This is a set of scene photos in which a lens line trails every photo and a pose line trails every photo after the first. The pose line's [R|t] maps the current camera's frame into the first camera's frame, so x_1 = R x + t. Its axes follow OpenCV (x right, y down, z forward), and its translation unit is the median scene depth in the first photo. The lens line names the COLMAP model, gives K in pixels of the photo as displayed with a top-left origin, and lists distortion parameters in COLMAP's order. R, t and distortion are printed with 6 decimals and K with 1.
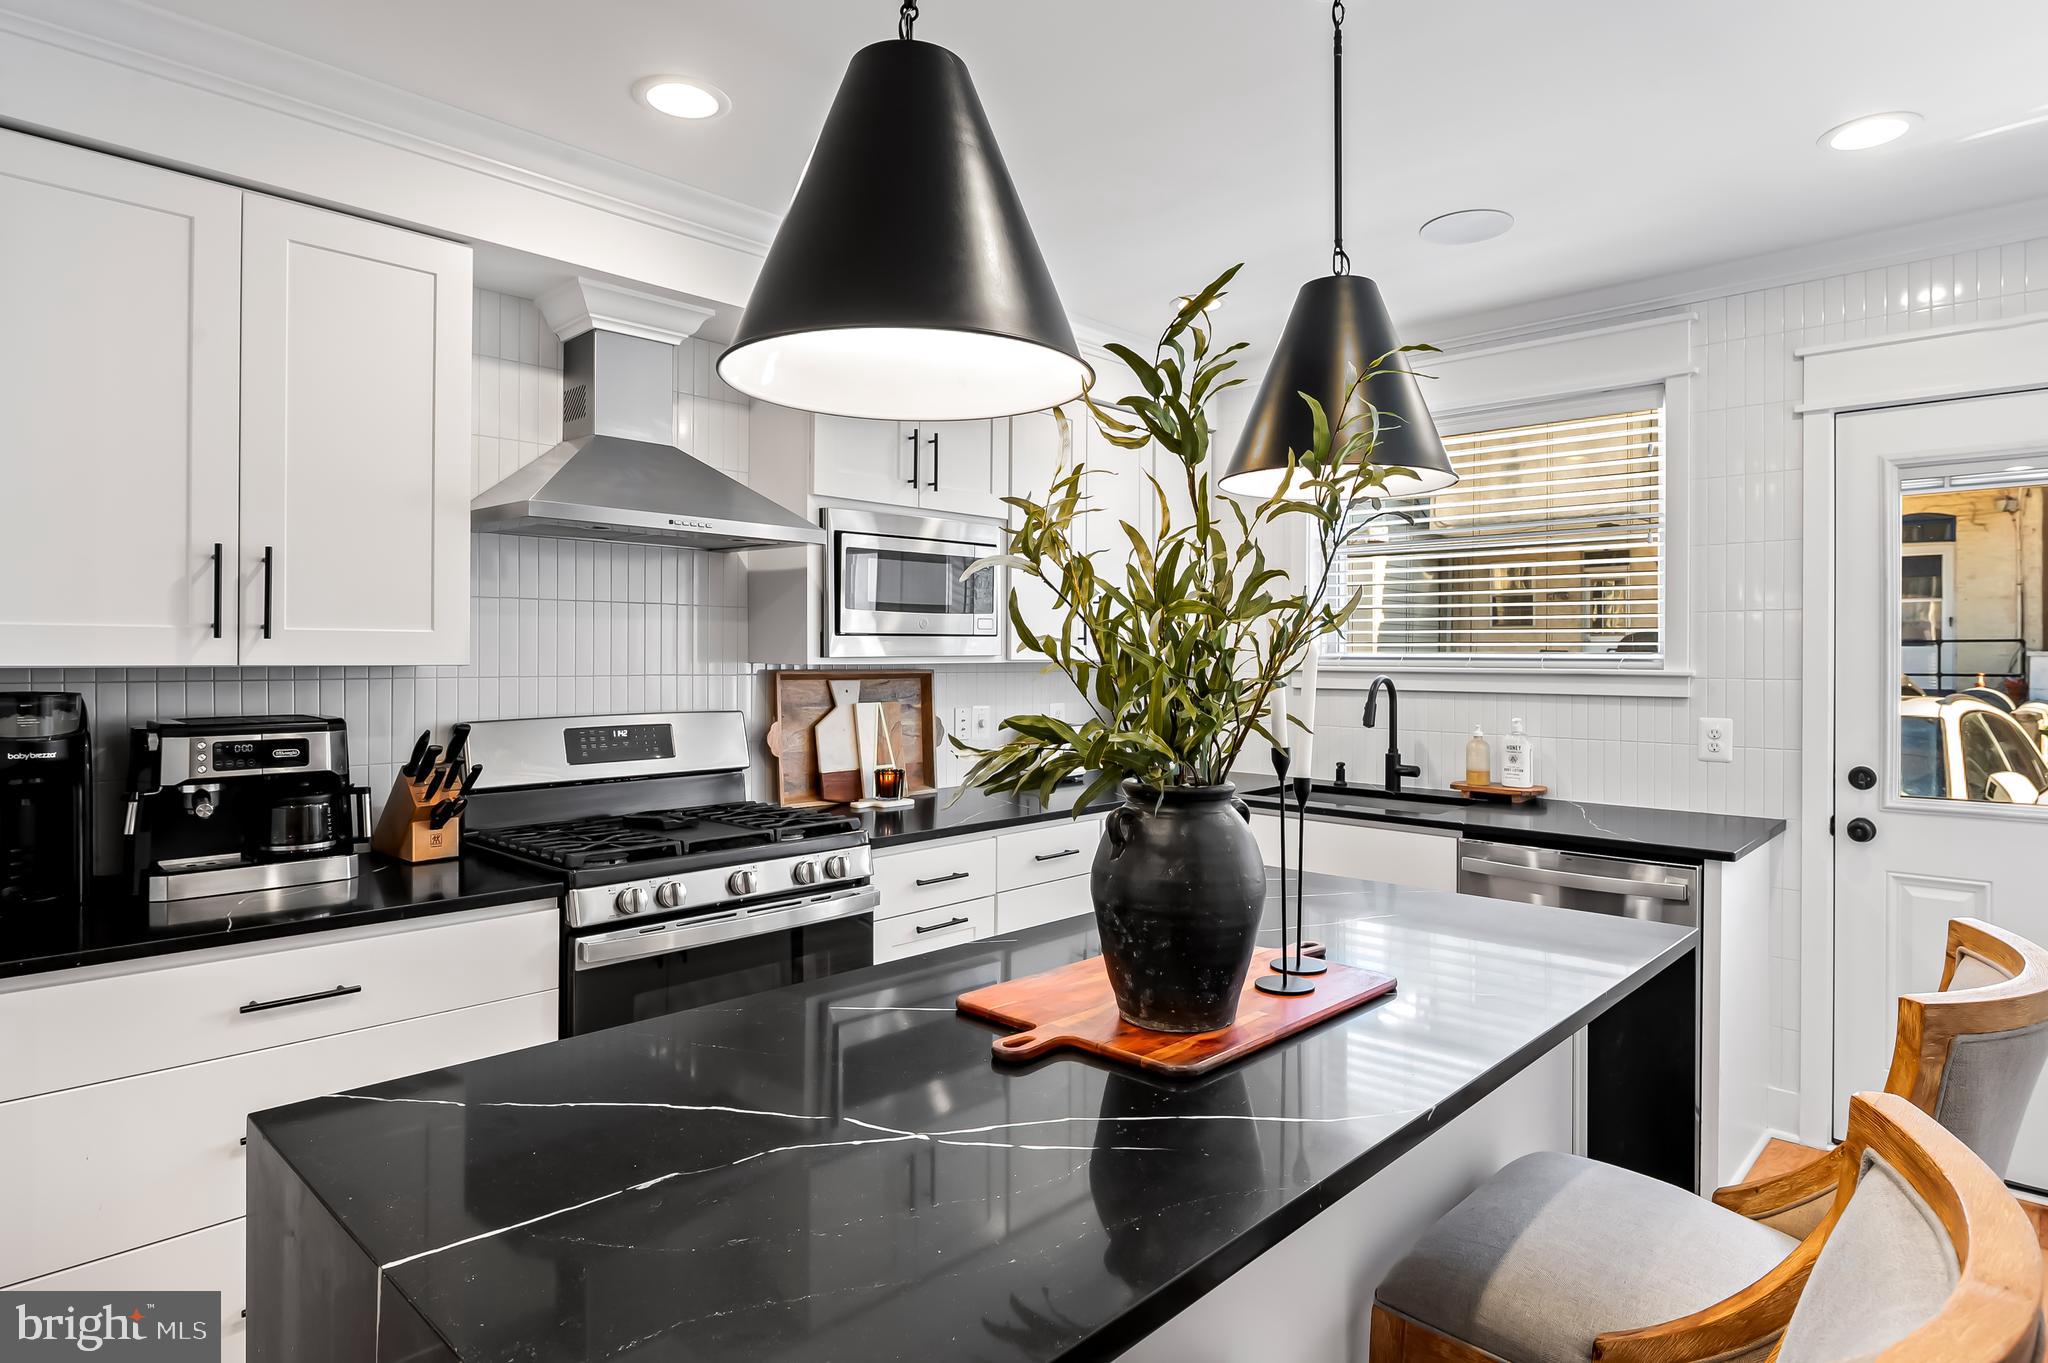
lens RADIAL K [[1128.6, 0, 1027.1], [0, 1128.6, 672.7], [0, 0, 1]] dist [0.002564, 0.000190]
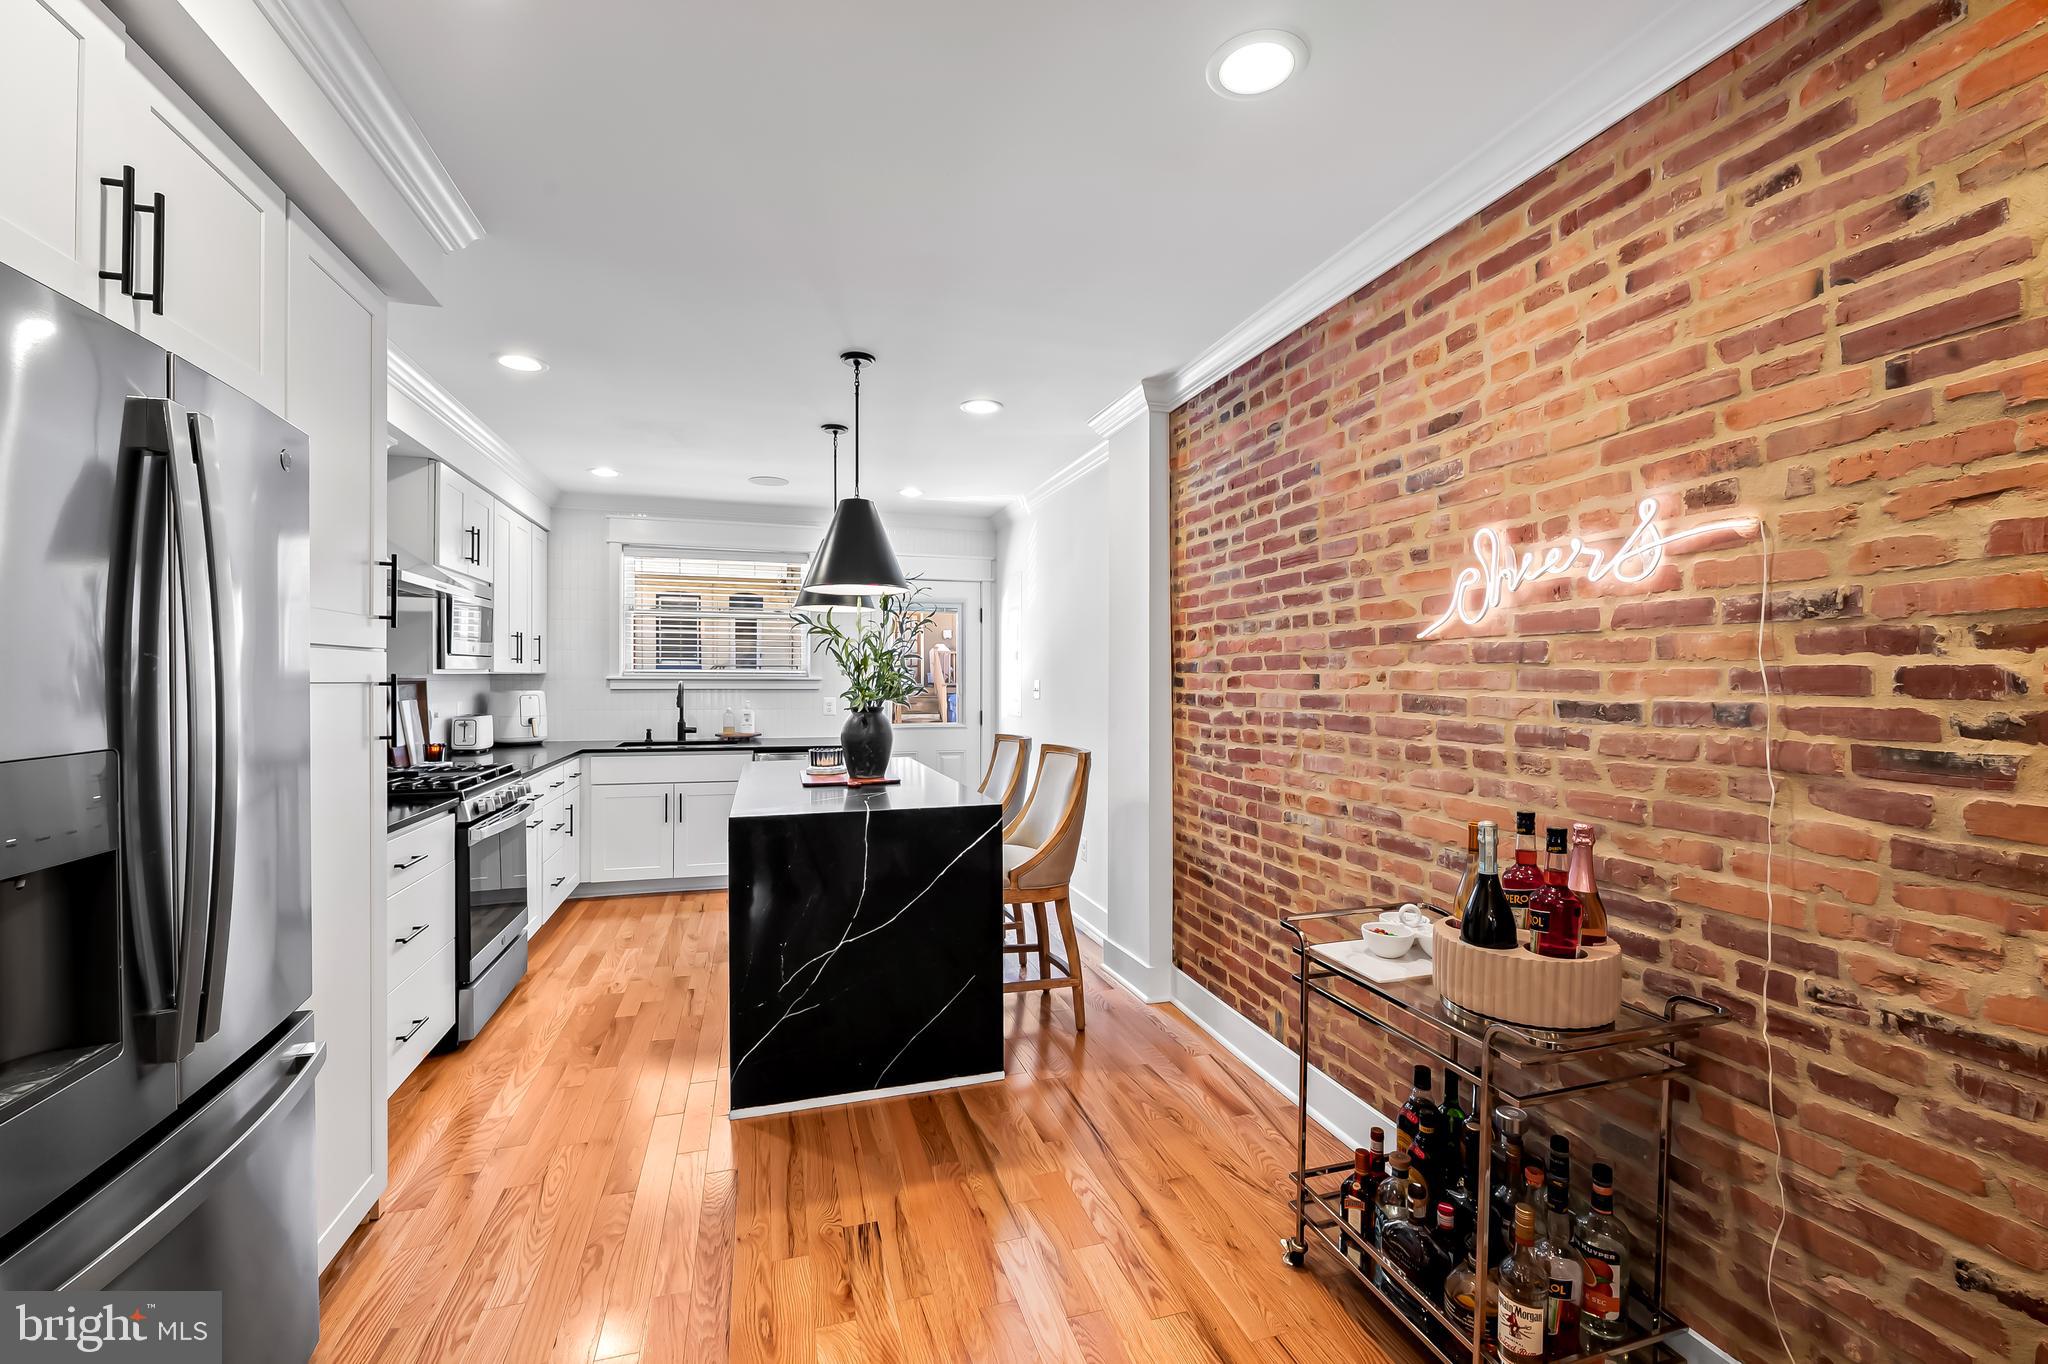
lens RADIAL K [[885.4, 0, 1029.7], [0, 885.4, 683.5], [0, 0, 1]] dist [0.000301, 0.000003]
pose [[0.501514, -0.006032, 0.865129, -0.726616], [0.009938, 0.999950, 0.001211, 0.010735], [-0.865093, 0.007990, 0.501549, -0.287665]]
